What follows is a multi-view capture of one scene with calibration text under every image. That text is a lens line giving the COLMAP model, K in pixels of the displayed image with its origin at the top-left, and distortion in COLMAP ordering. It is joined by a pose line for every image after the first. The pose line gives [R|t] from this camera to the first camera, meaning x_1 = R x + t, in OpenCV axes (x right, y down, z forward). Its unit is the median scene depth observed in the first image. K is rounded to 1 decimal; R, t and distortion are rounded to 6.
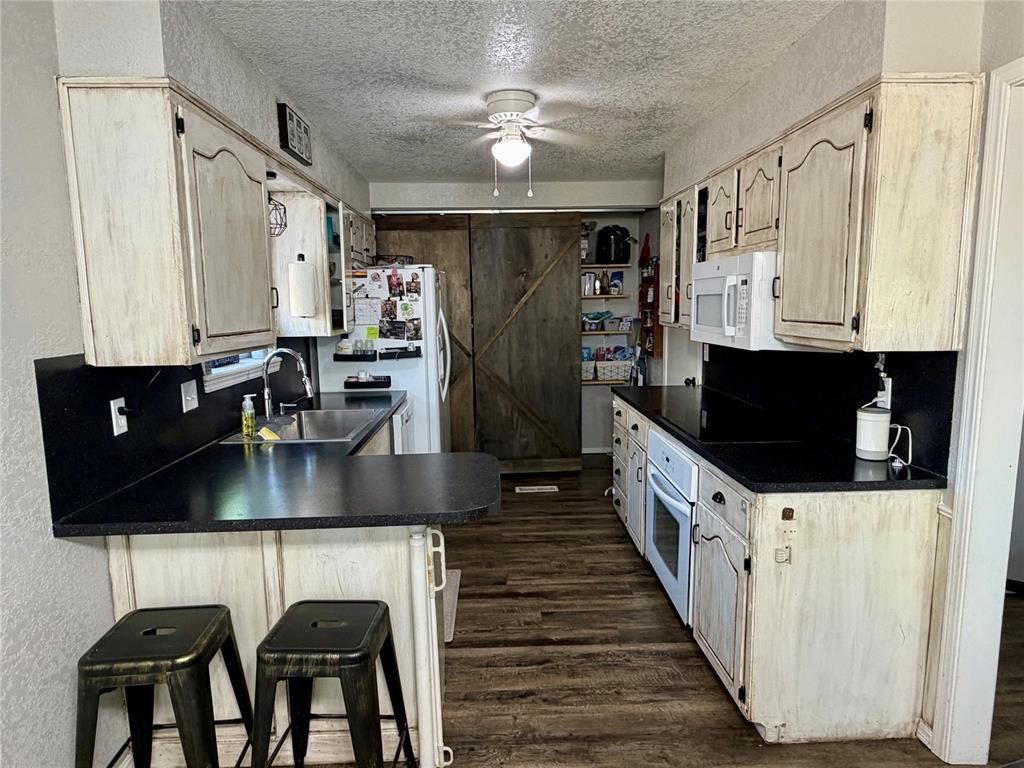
lens RADIAL K [[626.6, 0, 512.6], [0, 626.6, 385.3], [0, 0, 1]] dist [-0.004468, 0.002150]
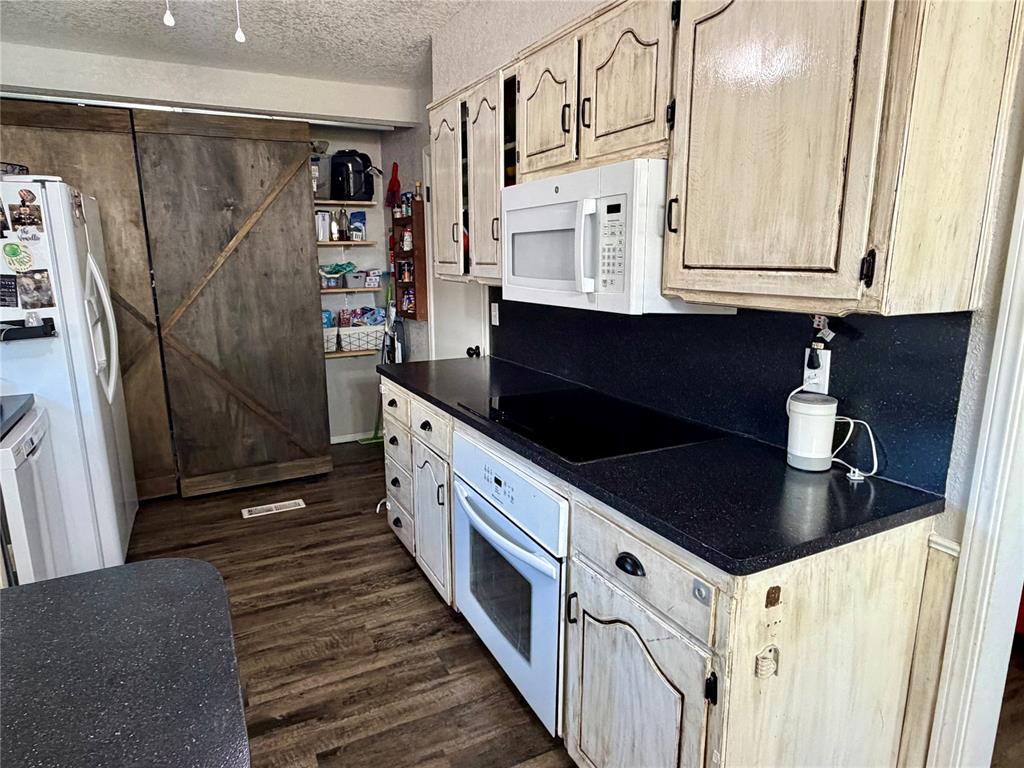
lens RADIAL K [[626.6, 0, 508.3], [0, 626.6, 387.2], [0, 0, 1]] dist [-0.004468, 0.002150]
pose [[0.906478, -0.077647, 0.415053, -0.008387], [0.048330, 0.995566, 0.080695, -0.028223], [-0.419478, -0.053089, 0.906212, 0.330720]]
